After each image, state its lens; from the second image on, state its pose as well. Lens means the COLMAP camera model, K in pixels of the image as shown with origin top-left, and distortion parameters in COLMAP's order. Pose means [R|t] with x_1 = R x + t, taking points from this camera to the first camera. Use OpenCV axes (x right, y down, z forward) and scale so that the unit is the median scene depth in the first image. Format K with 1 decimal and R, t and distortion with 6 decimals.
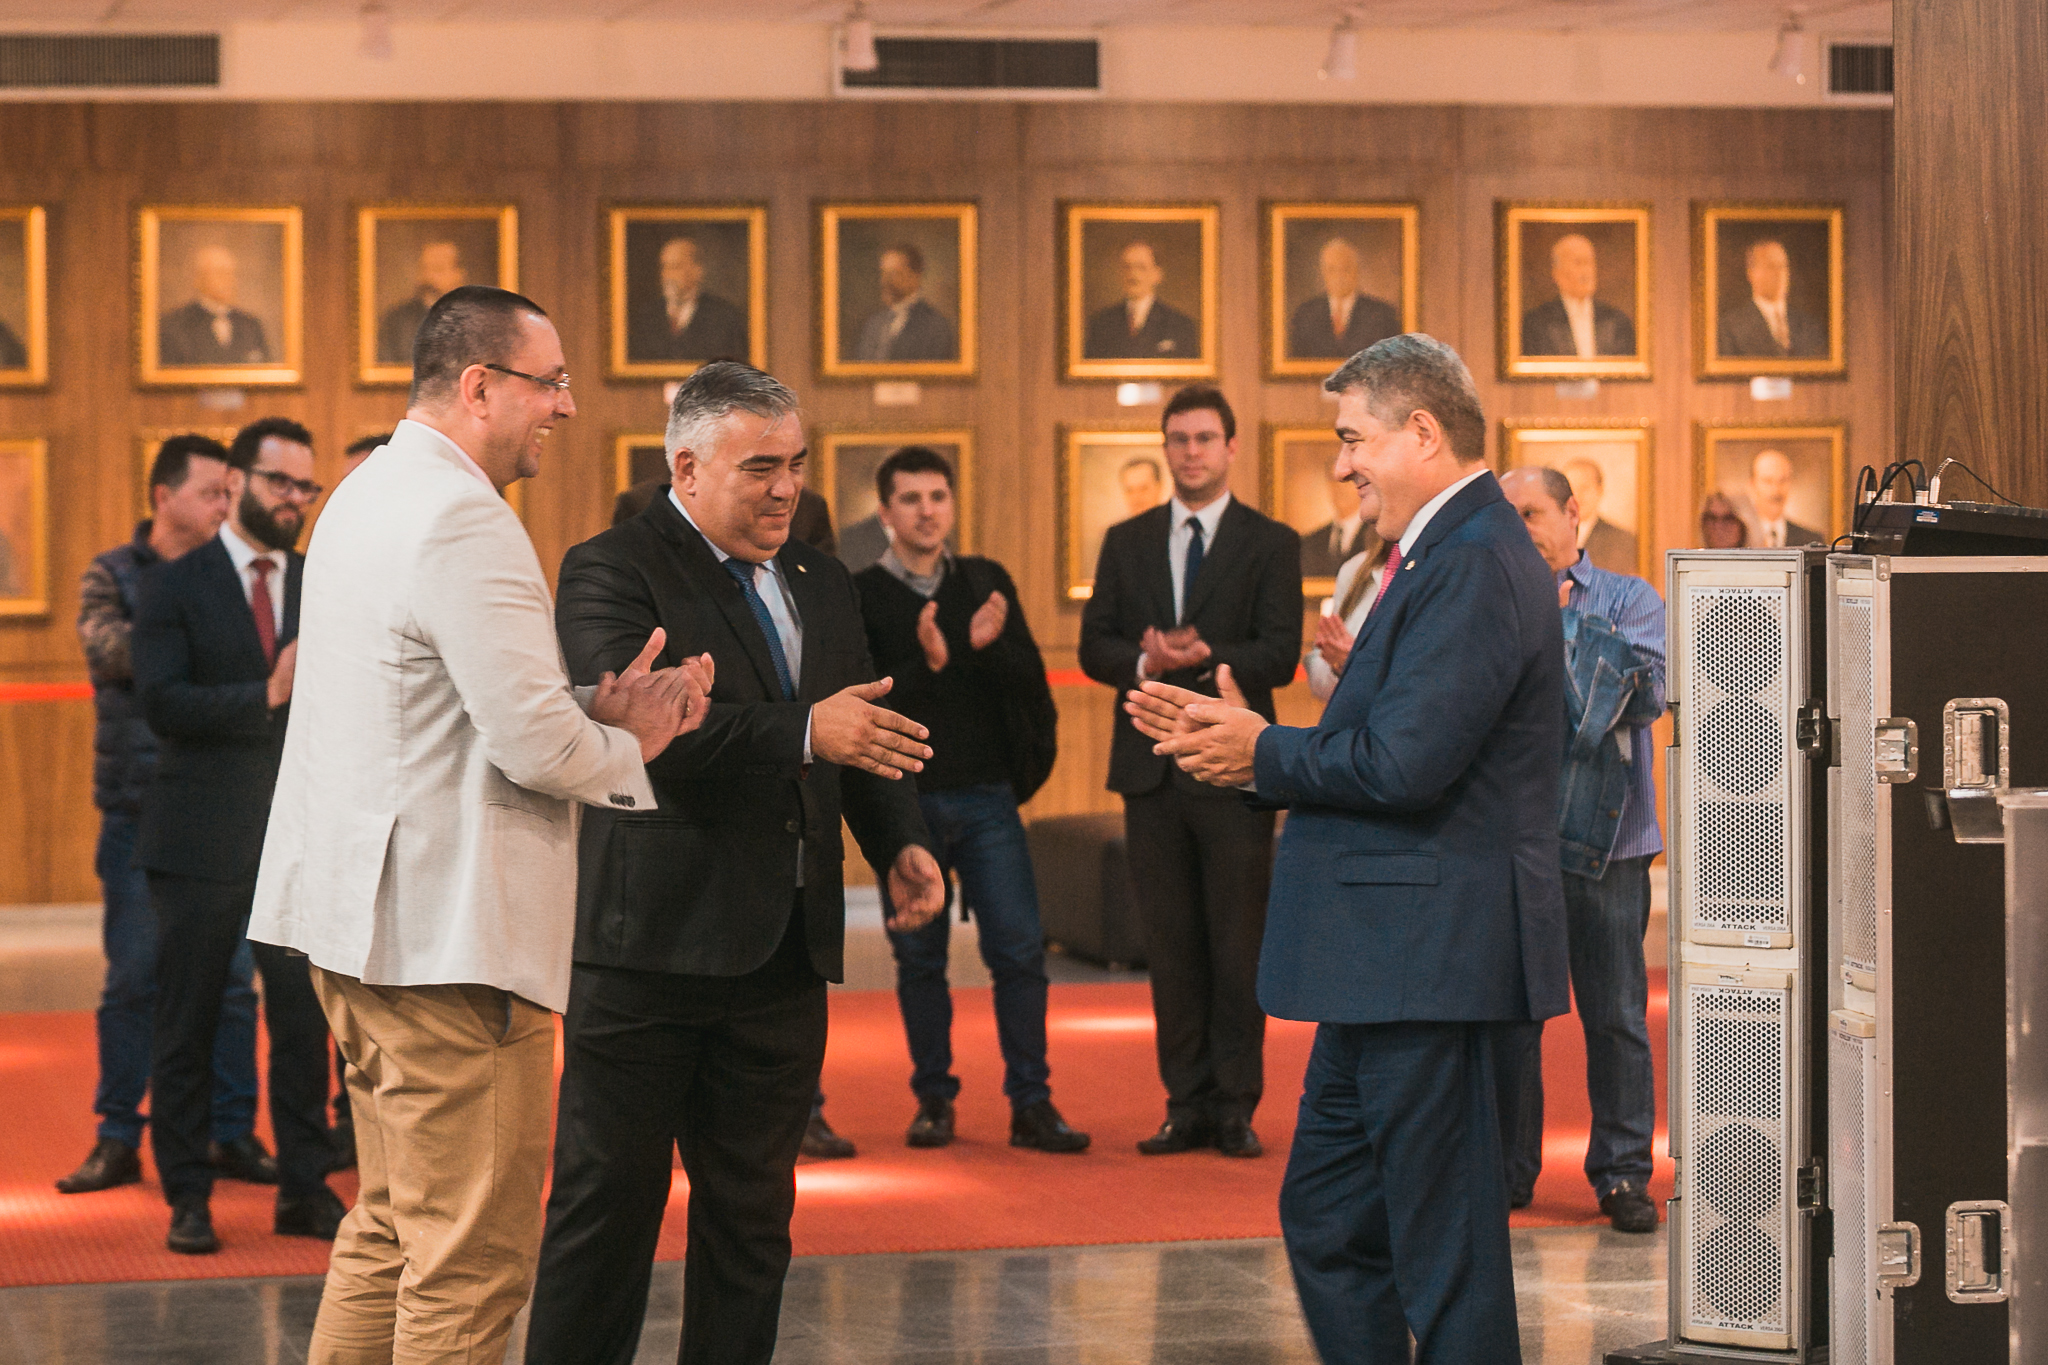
lens RADIAL K [[5572.7, 0, 1026.5], [0, 5572.7, 699.8], [0, 0, 1]] dist [-0.257935, 0.000000]
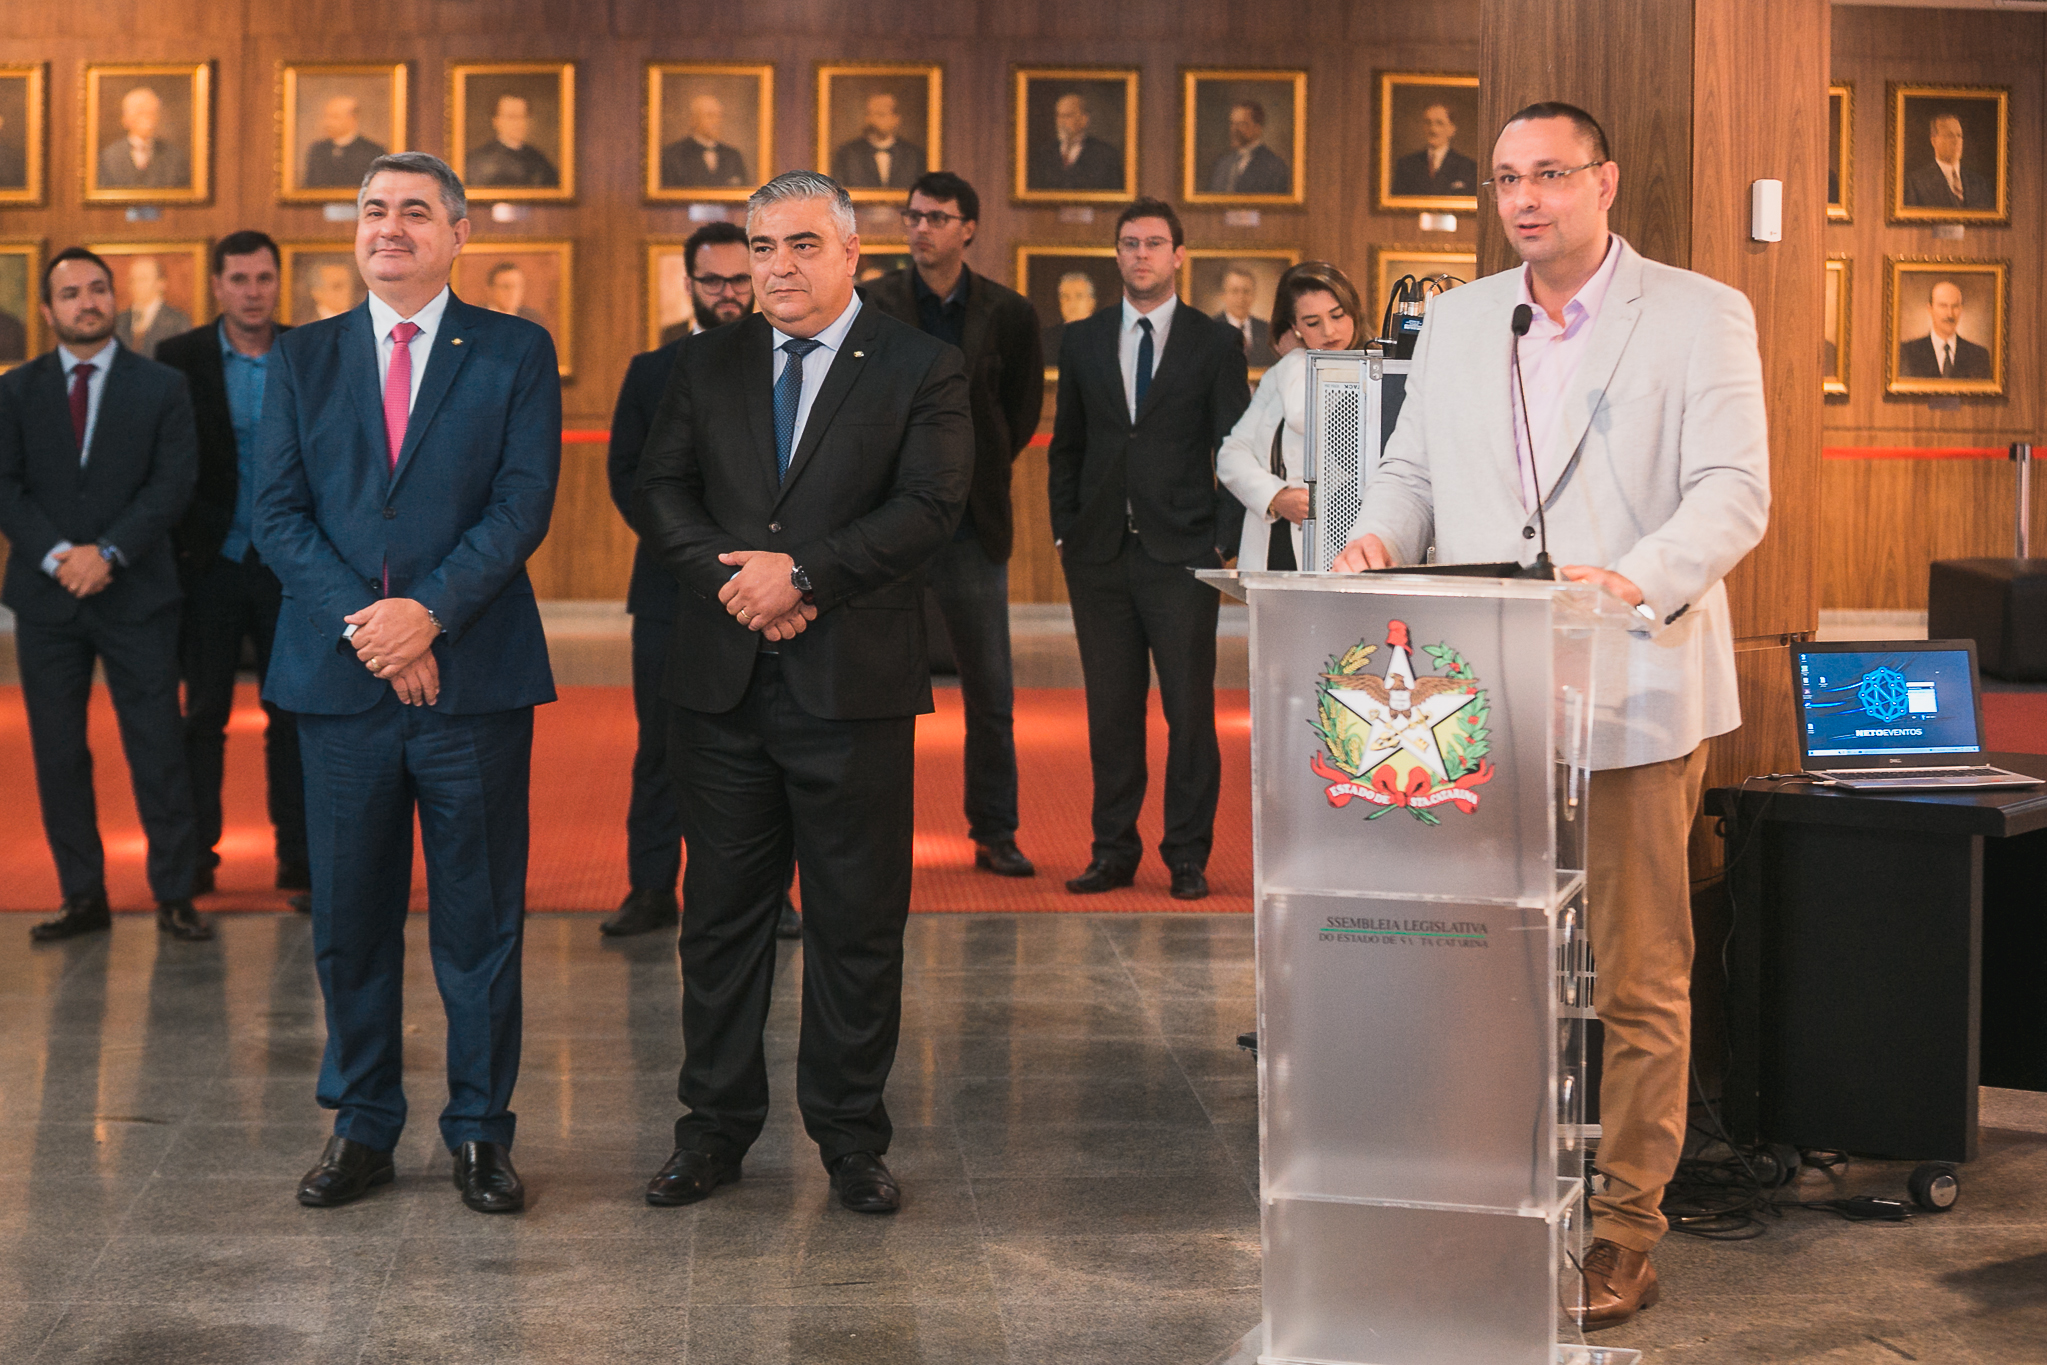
lens RADIAL K [[4232.2, 0, 1033.1], [0, 4232.2, 671.2], [0, 0, 1]] dist [-0.329135, 0.000000]
pose [[0.990537, 0.030836, -0.133736, 0.061690], [-0.023927, 0.998310, 0.052968, -0.001822], [0.135143, -0.049267, 0.989600, 0.039587]]
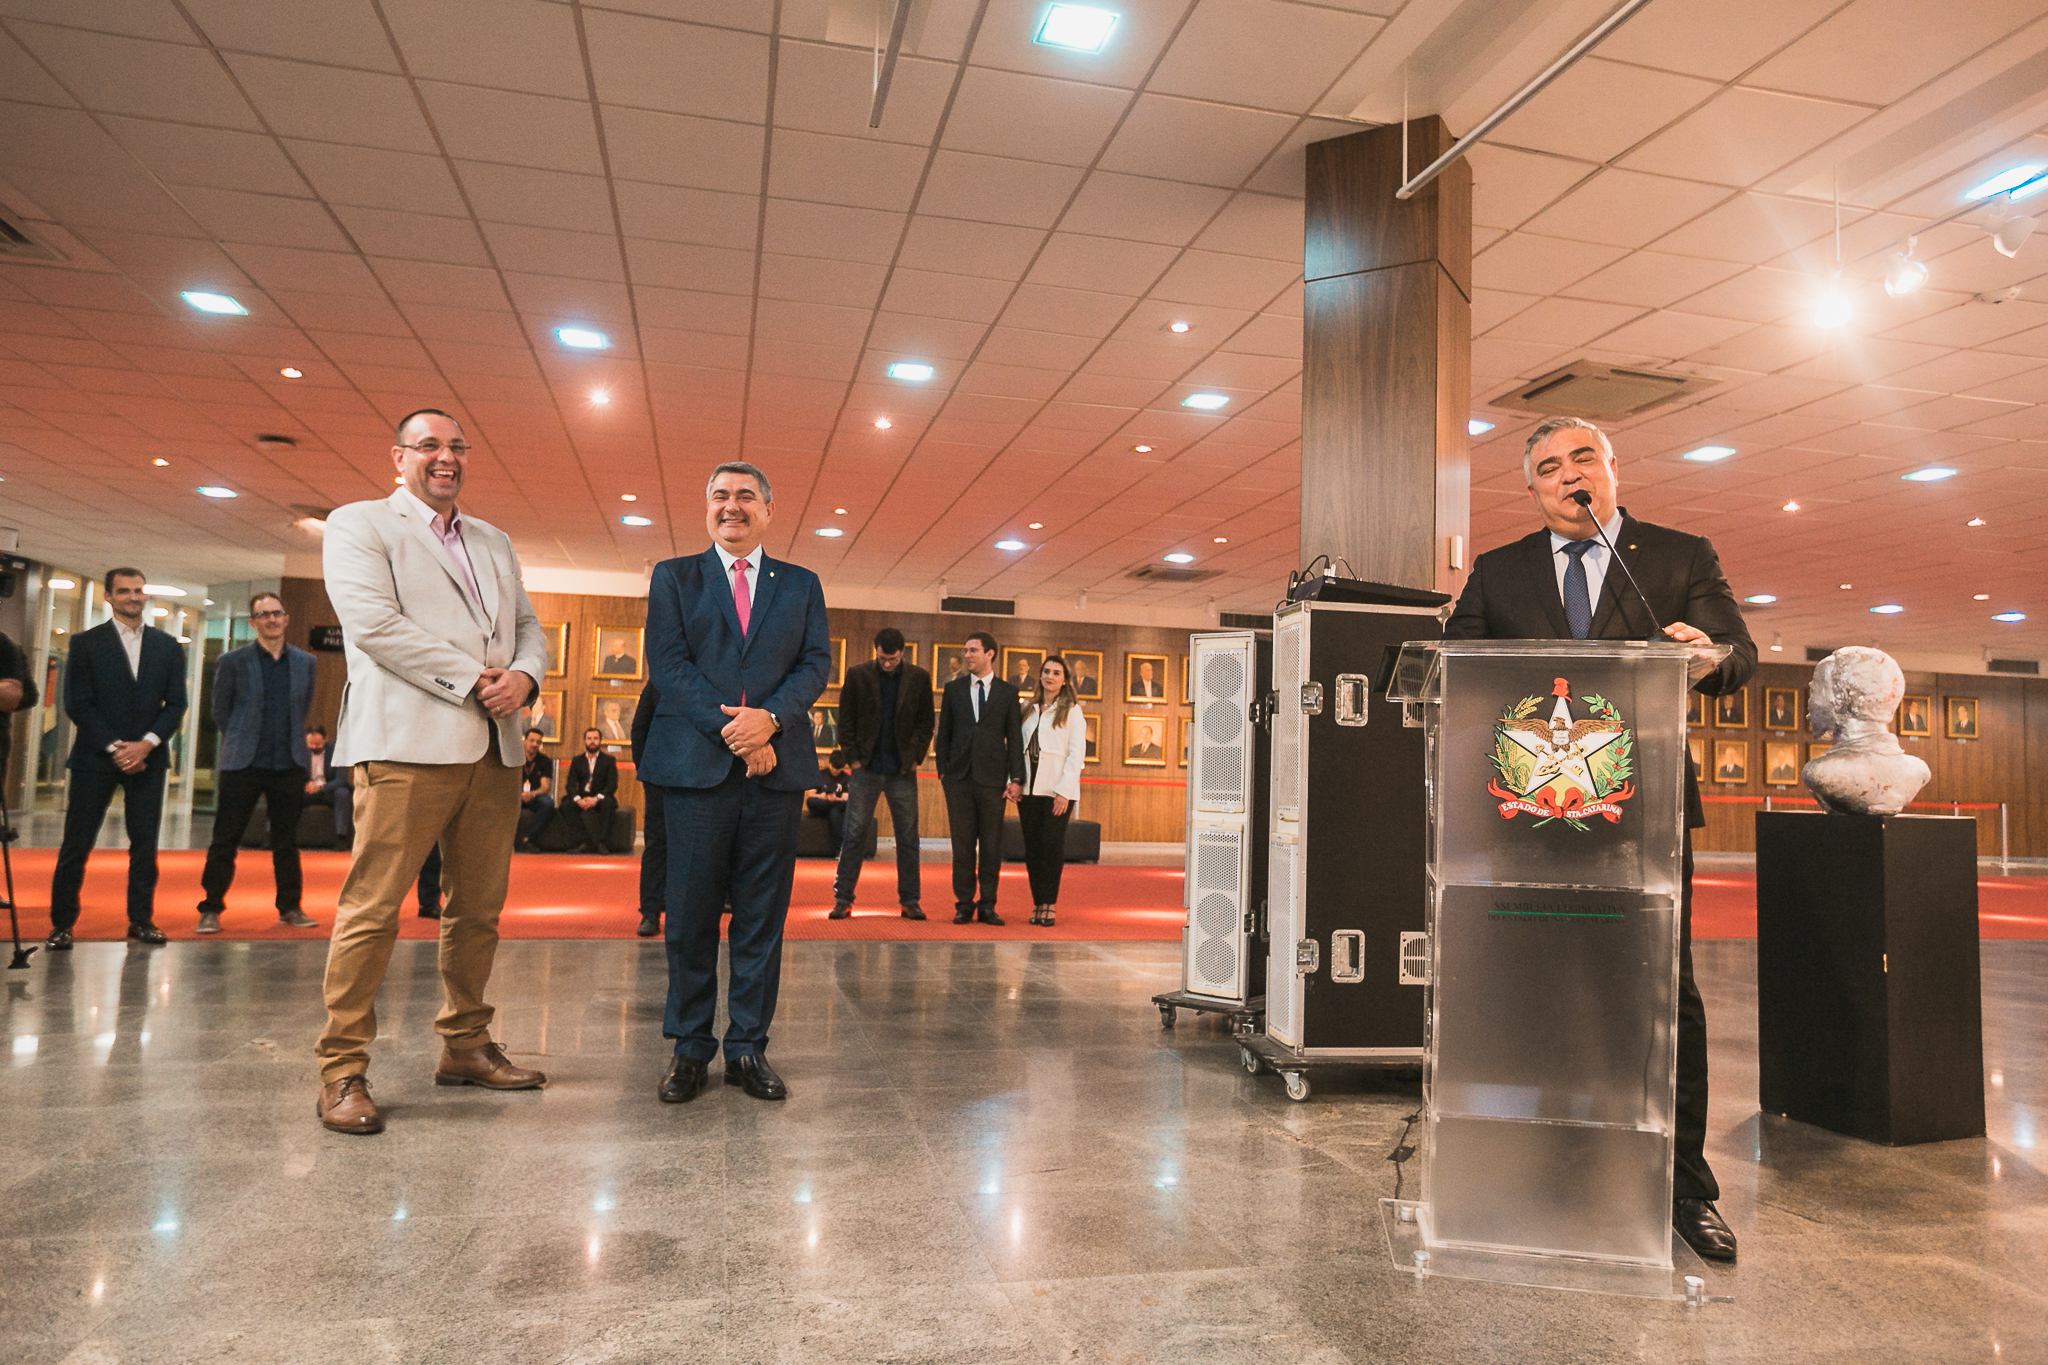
lens RADIAL K [[1333.9, 0, 1018.0], [0, 1333.9, 677.2], [0, 0, 1]] dist [0.008277, -0.000961]
pose [[0.999272, 0.038059, 0.002695, 0.015266], [-0.037590, 0.994133, -0.101424, 0.016628], [-0.006539, 0.101249, 0.994840, 0.159813]]
